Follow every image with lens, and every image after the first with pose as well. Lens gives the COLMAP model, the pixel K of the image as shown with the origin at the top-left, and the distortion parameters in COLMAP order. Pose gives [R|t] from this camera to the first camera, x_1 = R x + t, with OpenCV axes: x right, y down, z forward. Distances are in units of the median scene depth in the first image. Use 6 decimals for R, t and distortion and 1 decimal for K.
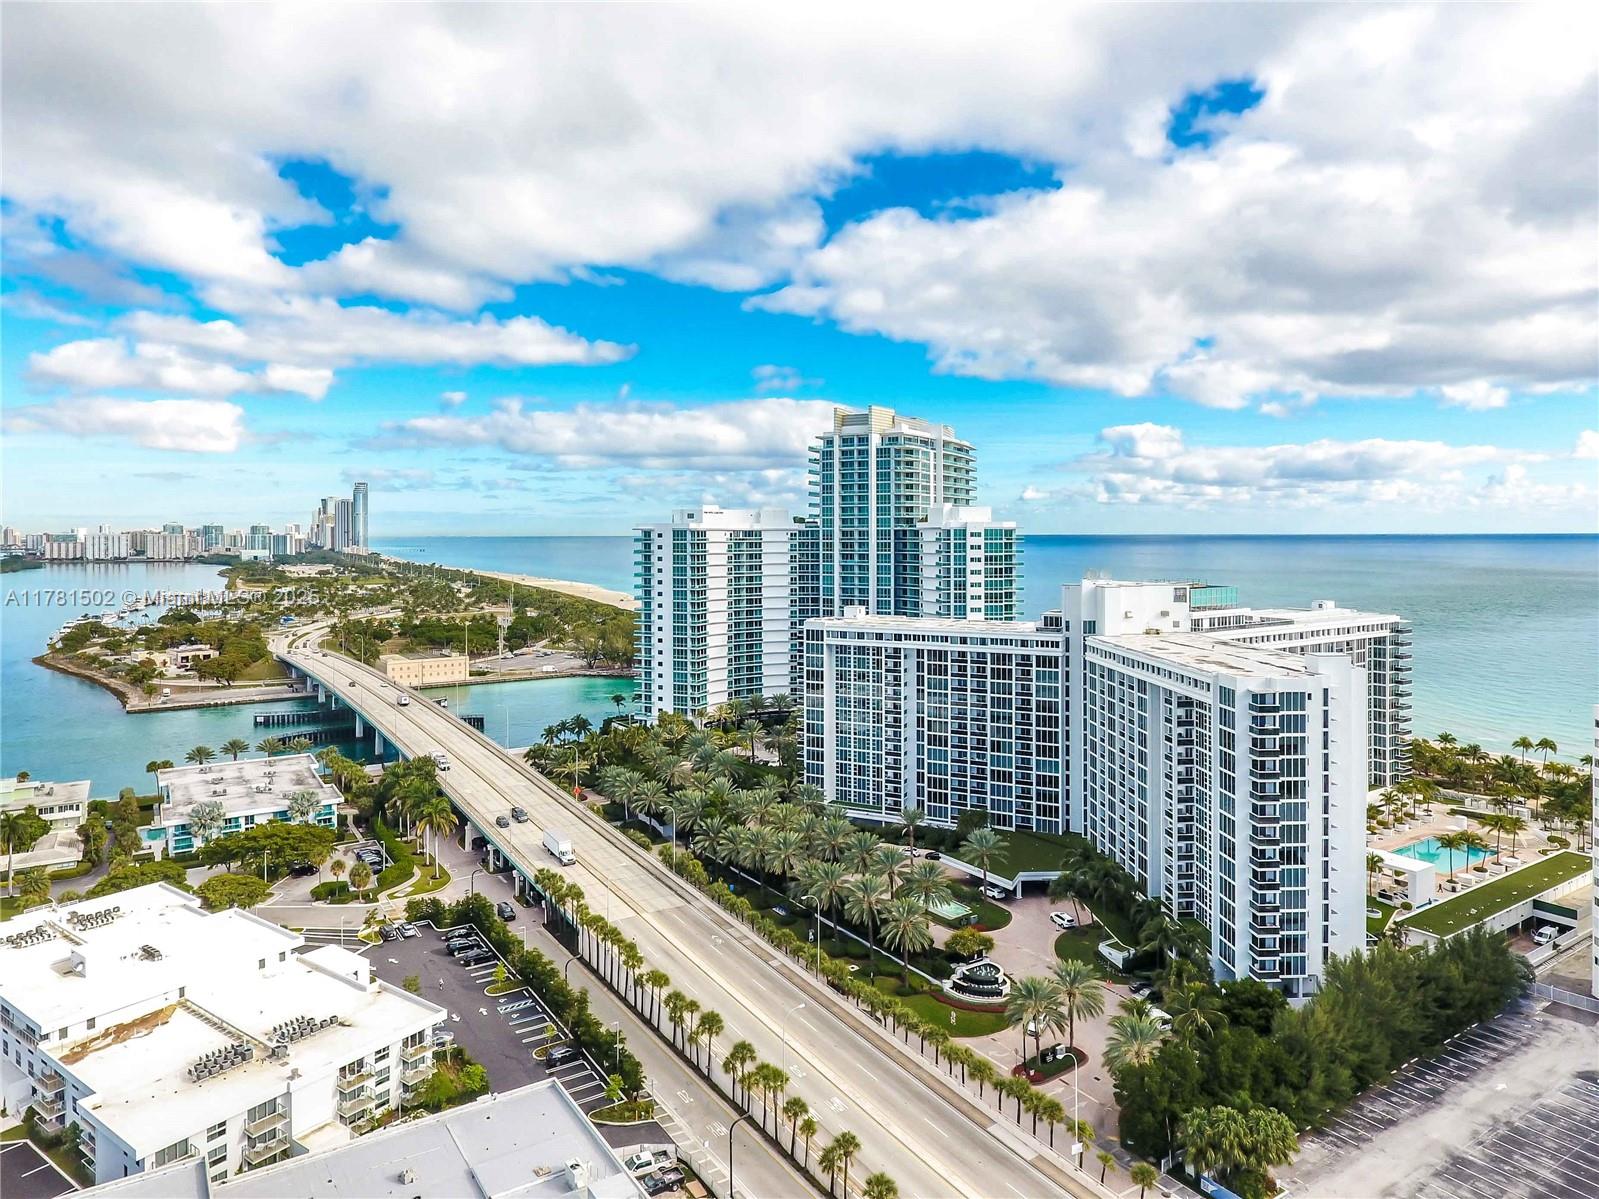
lens RADIAL K [[1012.5, 0, 799.5], [0, 1012.5, 599.5], [0, 0, 1]] dist [0.002477, -0.001524]
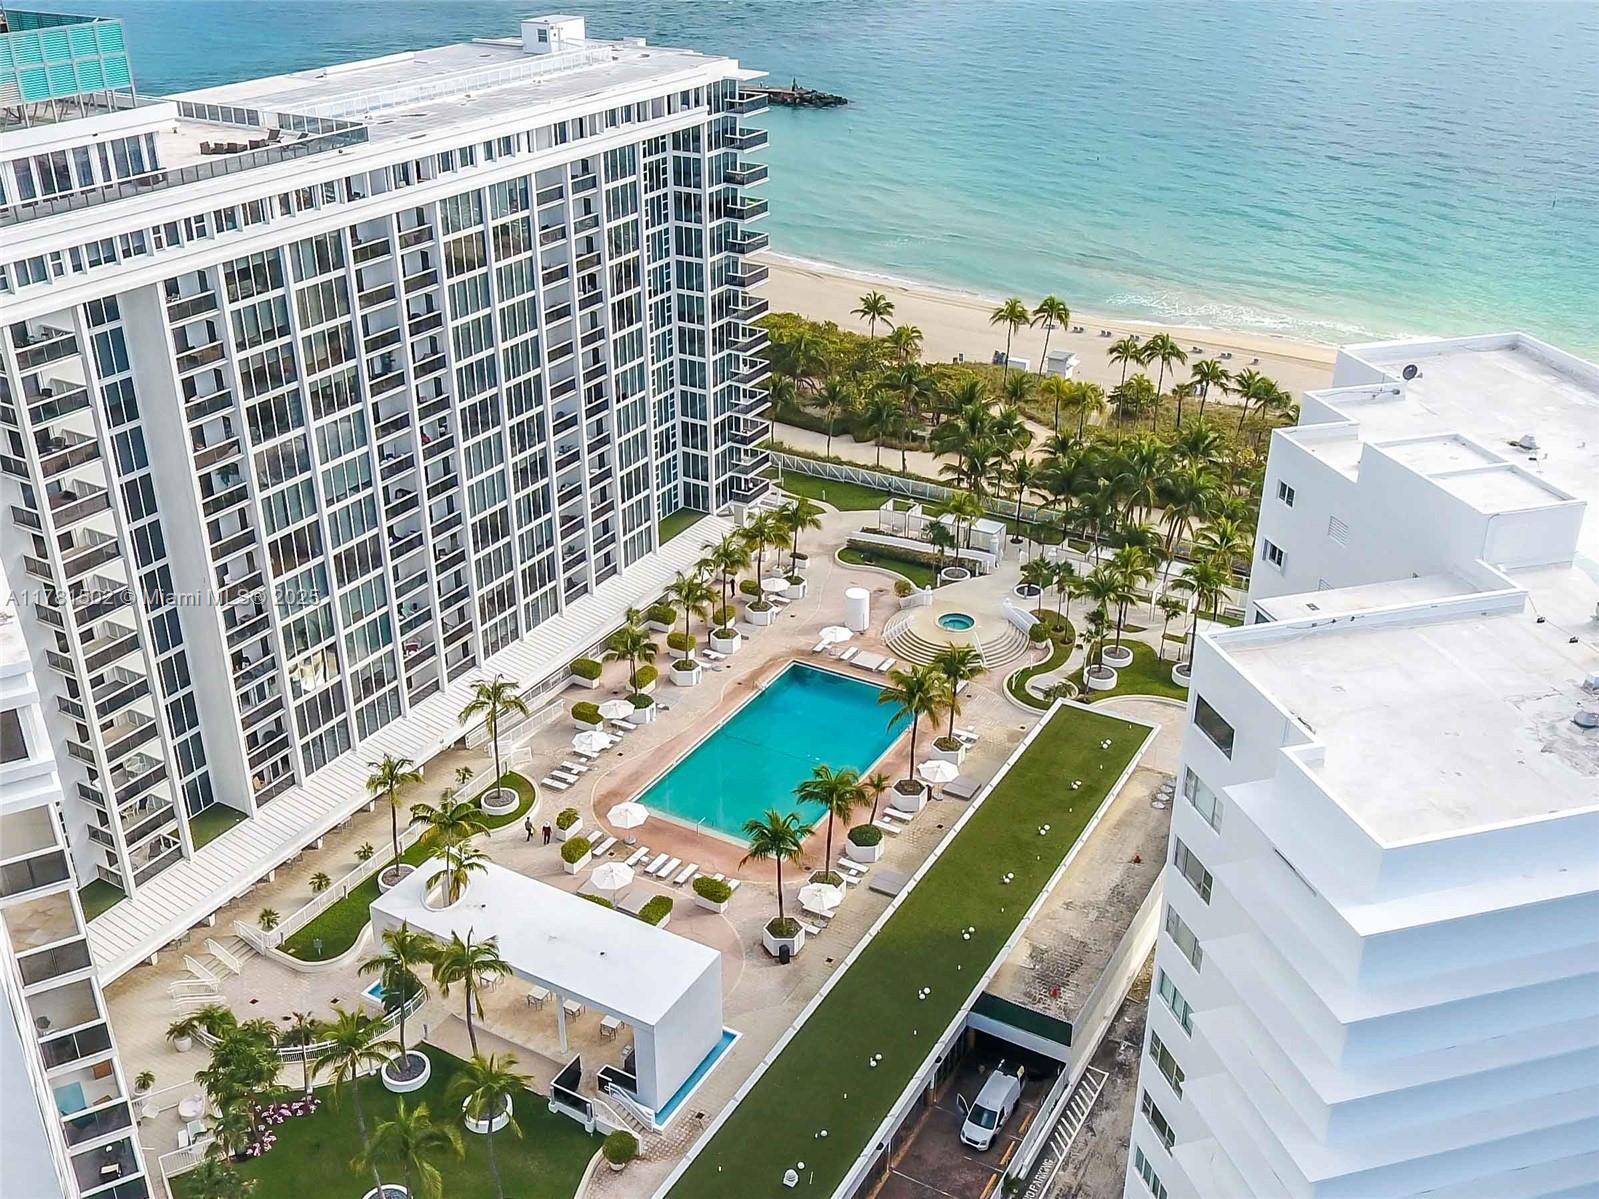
lens RADIAL K [[1563.6, 0, 747.1], [0, 1563.6, 597.7], [0, 0, 1]] dist [0.014147, 0.003870]
pose [[0.904805, -0.183279, 0.384366, 0.344691], [0.017742, 0.918077, 0.396005, -0.030227], [-0.425457, -0.351488, 0.833932, 0.460088]]
